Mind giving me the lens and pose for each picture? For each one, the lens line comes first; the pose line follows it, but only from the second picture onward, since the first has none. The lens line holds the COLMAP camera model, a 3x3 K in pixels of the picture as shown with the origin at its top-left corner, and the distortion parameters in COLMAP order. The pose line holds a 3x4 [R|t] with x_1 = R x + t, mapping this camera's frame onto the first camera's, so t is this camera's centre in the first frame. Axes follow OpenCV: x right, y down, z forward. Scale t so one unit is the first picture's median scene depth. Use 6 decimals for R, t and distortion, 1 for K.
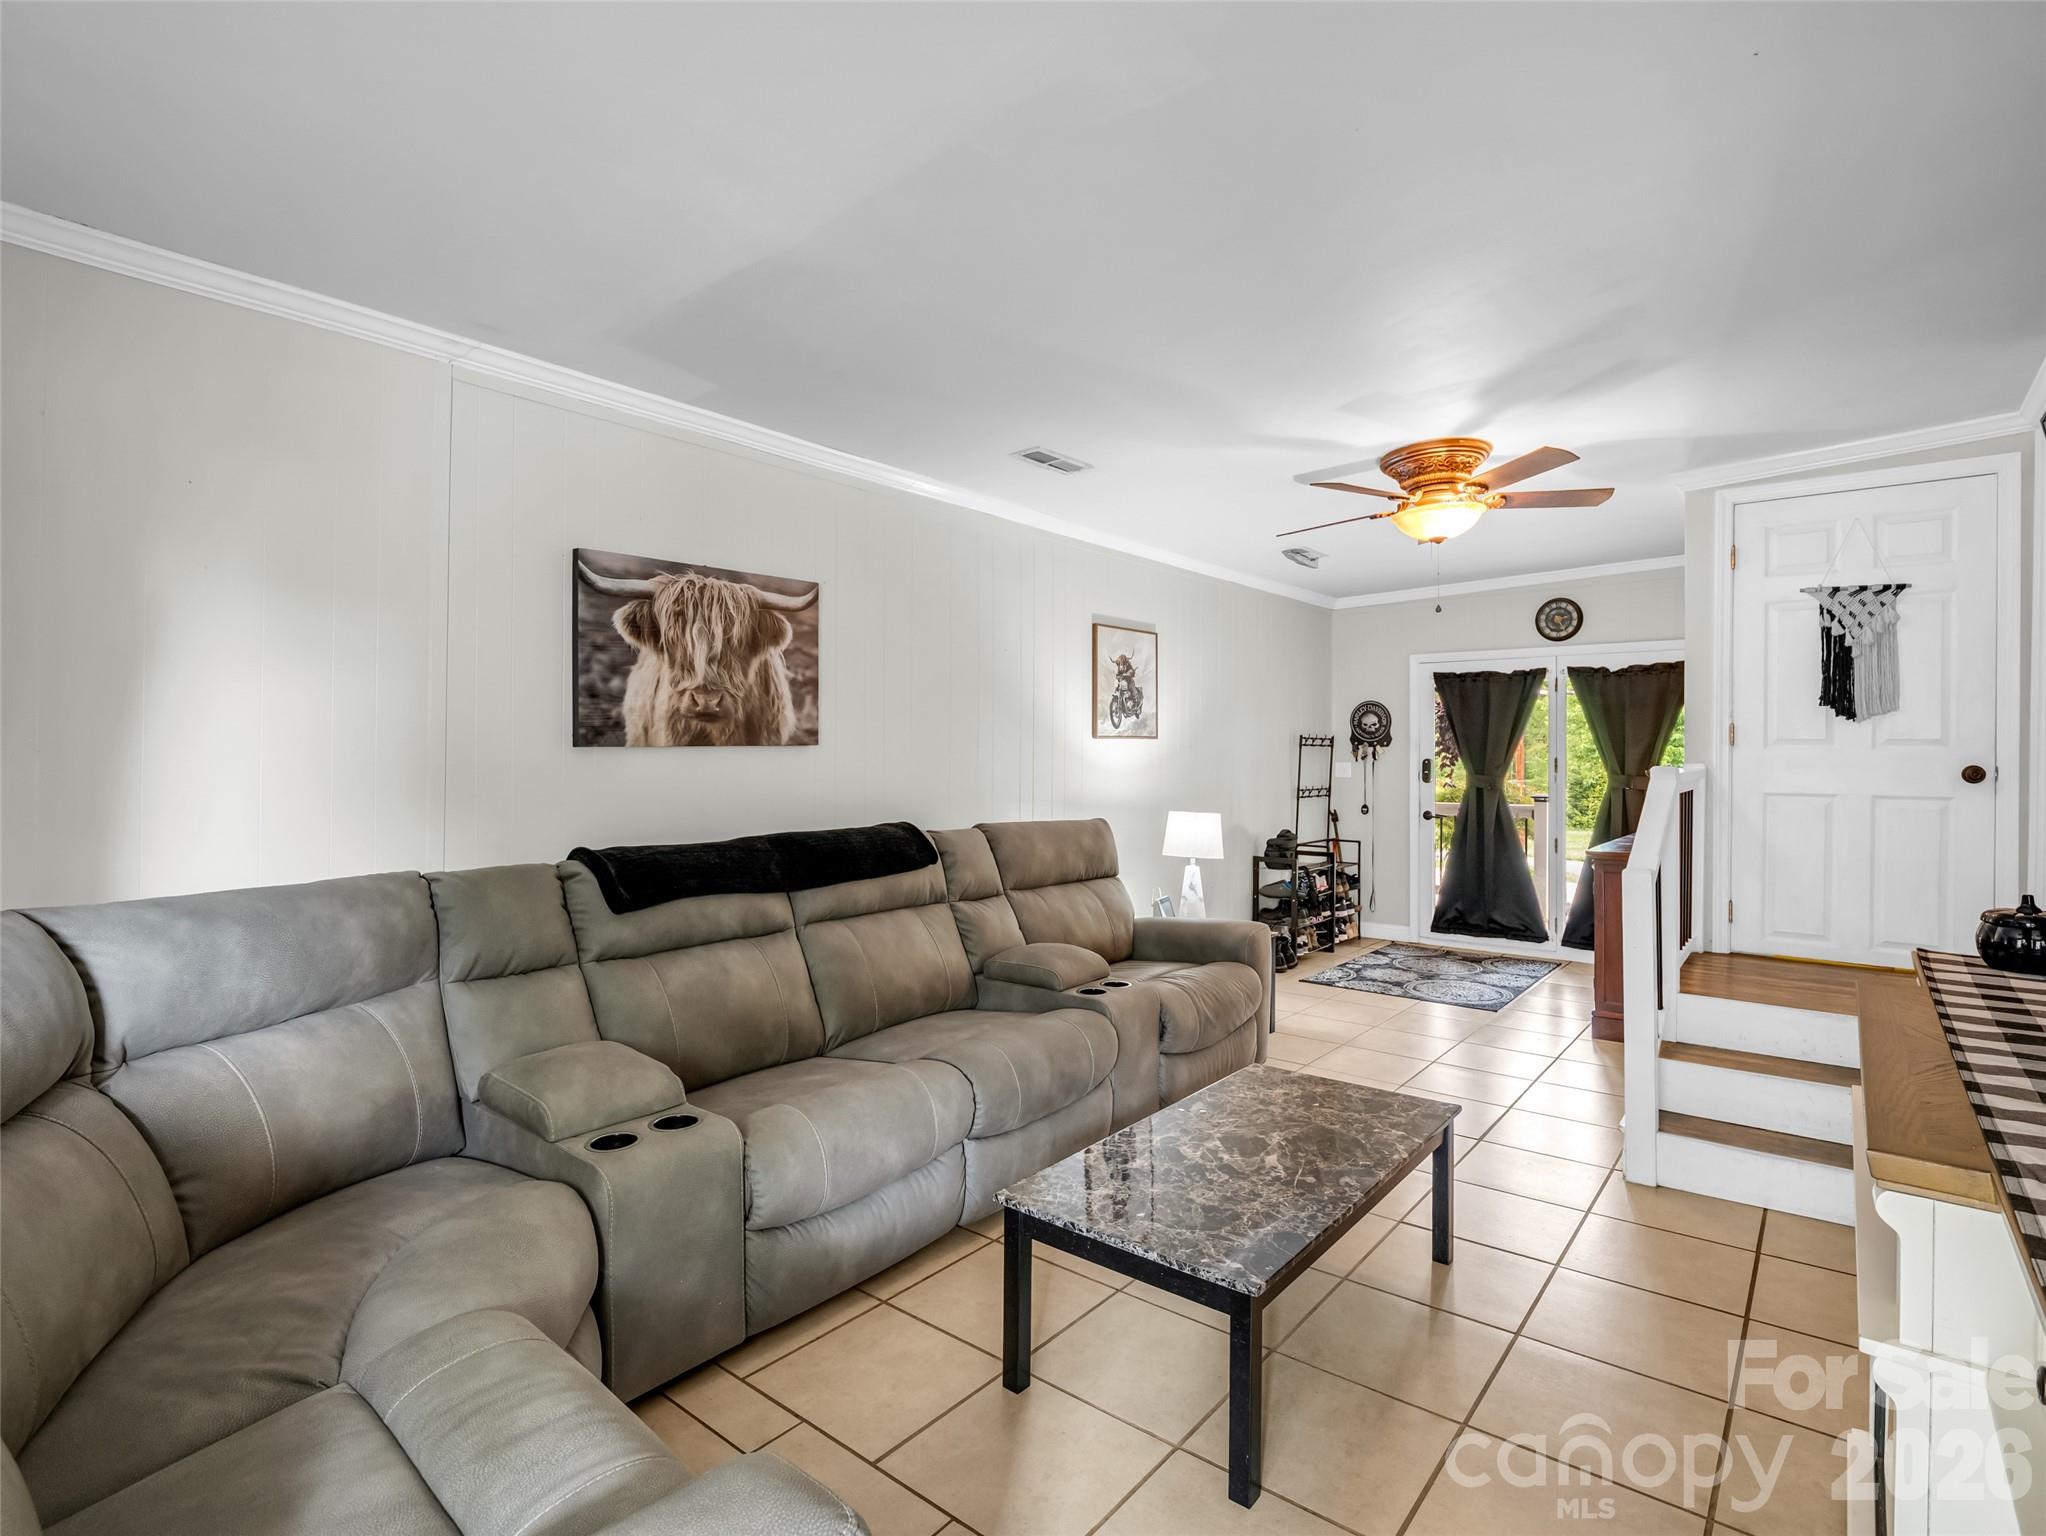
lens RADIAL K [[1015.5, 0, 1022.0], [0, 1015.5, 751.1], [0, 0, 1]] dist [-0.008122, 0.000233]
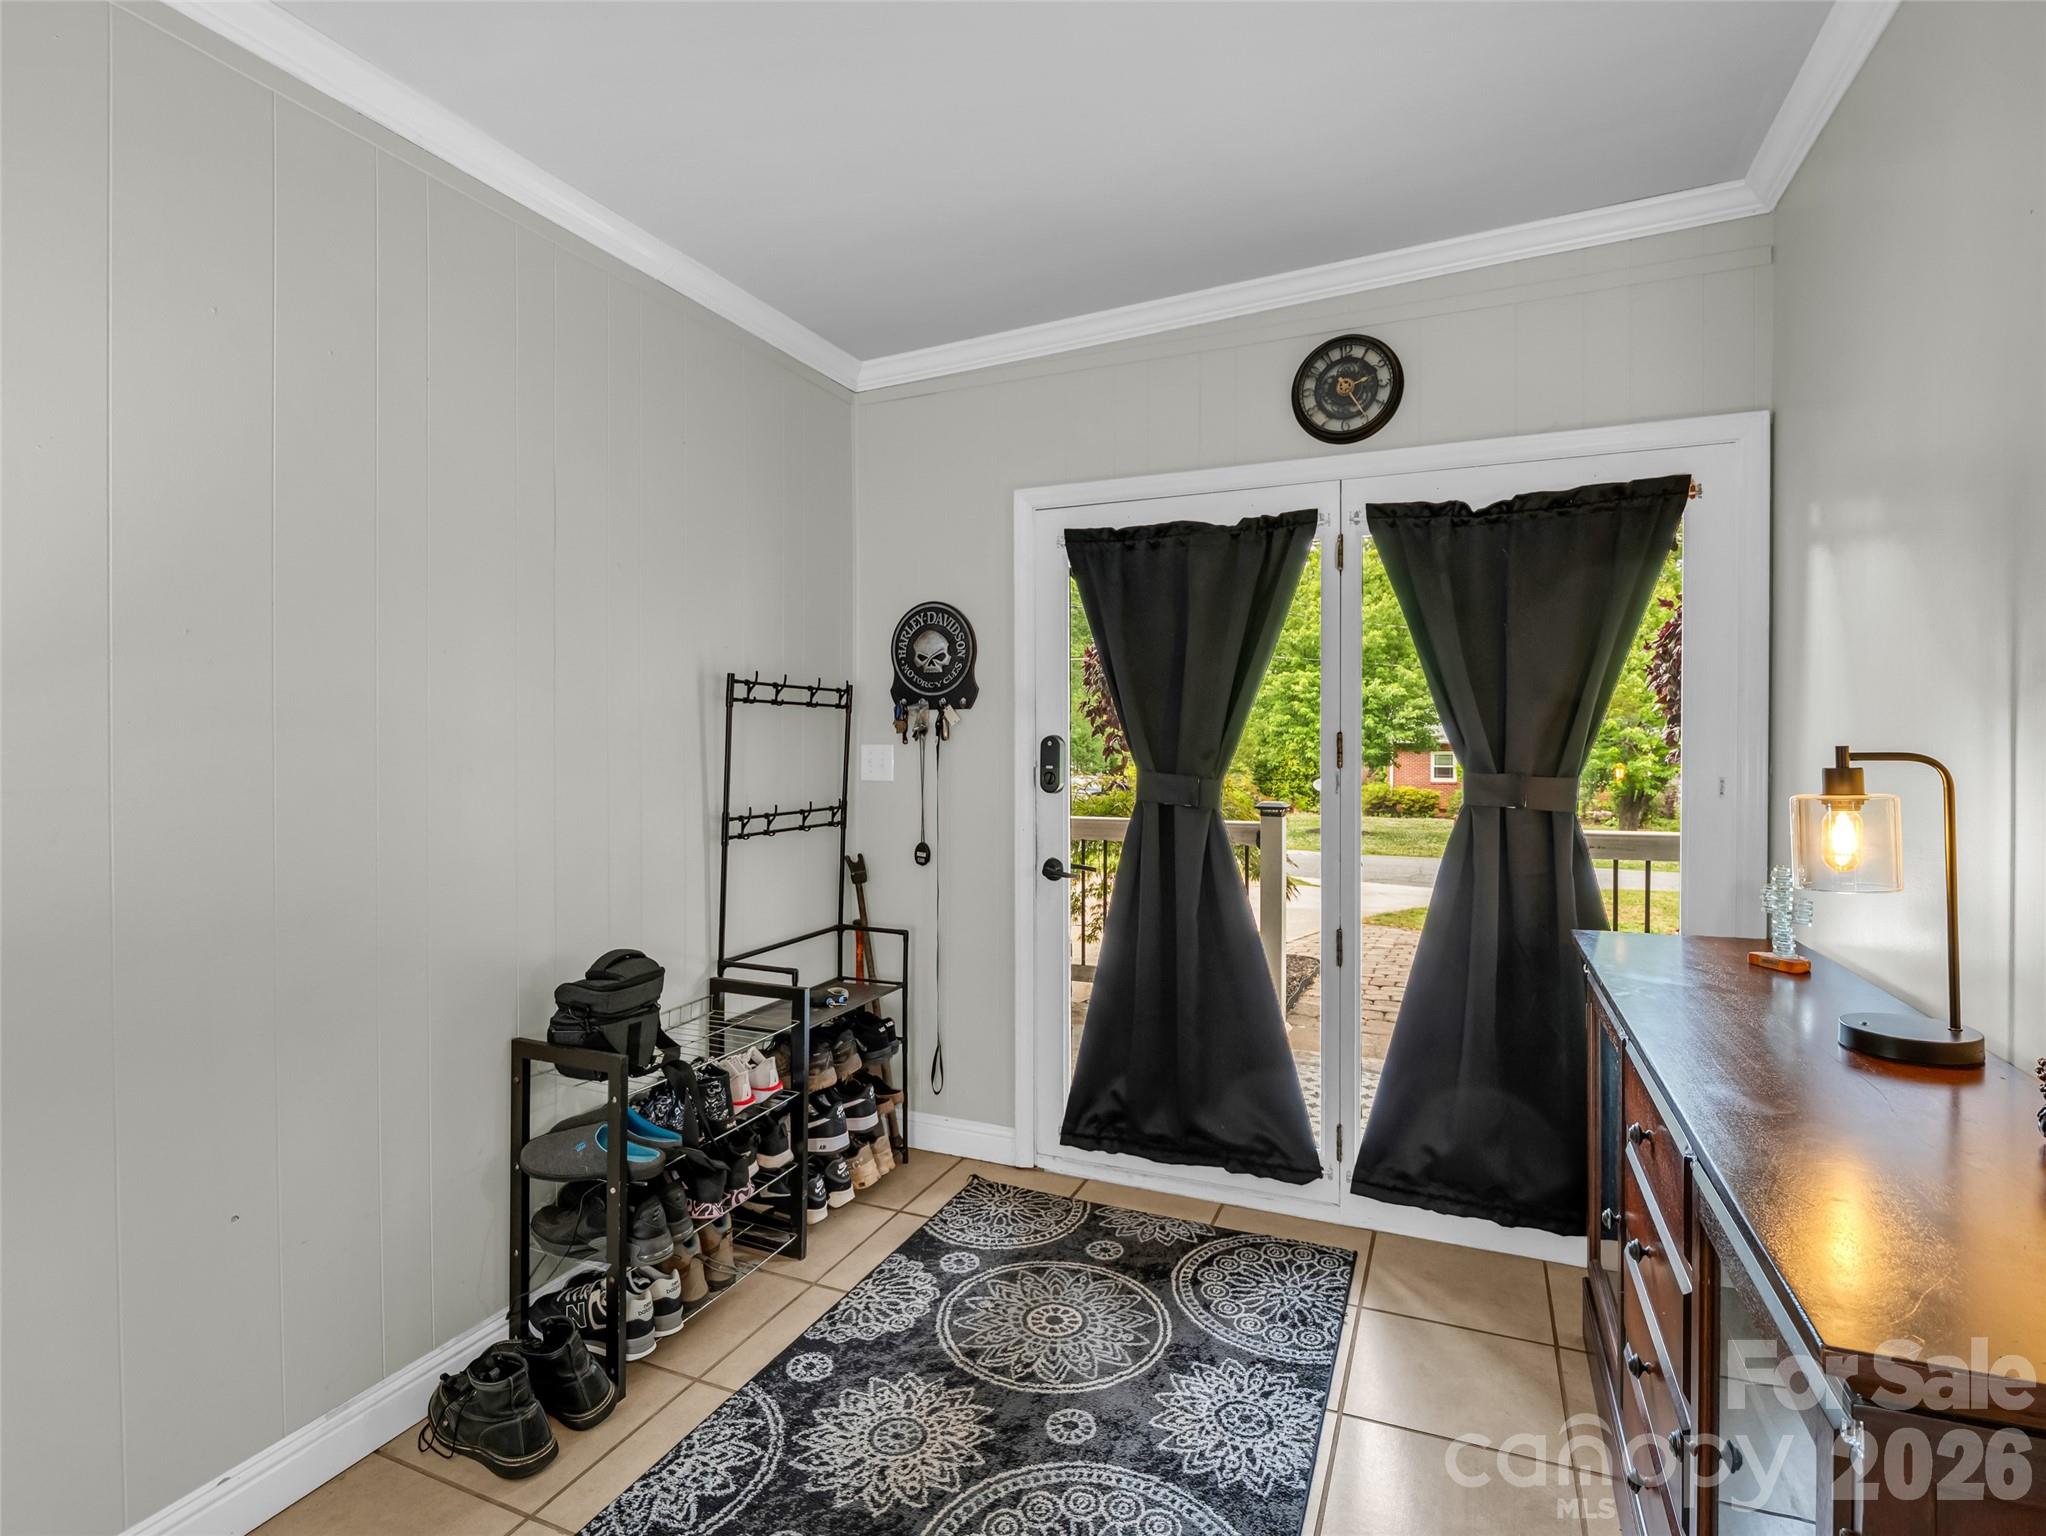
lens RADIAL K [[1024.2, 0, 1030.7], [0, 1024.2, 752.1], [0, 0, 1]] dist [-0.014063, -0.000879]
pose [[0.958841, -0.006652, 0.283864, 0.276802], [0.002512, 0.999885, 0.014947, 0.008263], [-0.283931, -0.013619, 0.958748, 0.608786]]
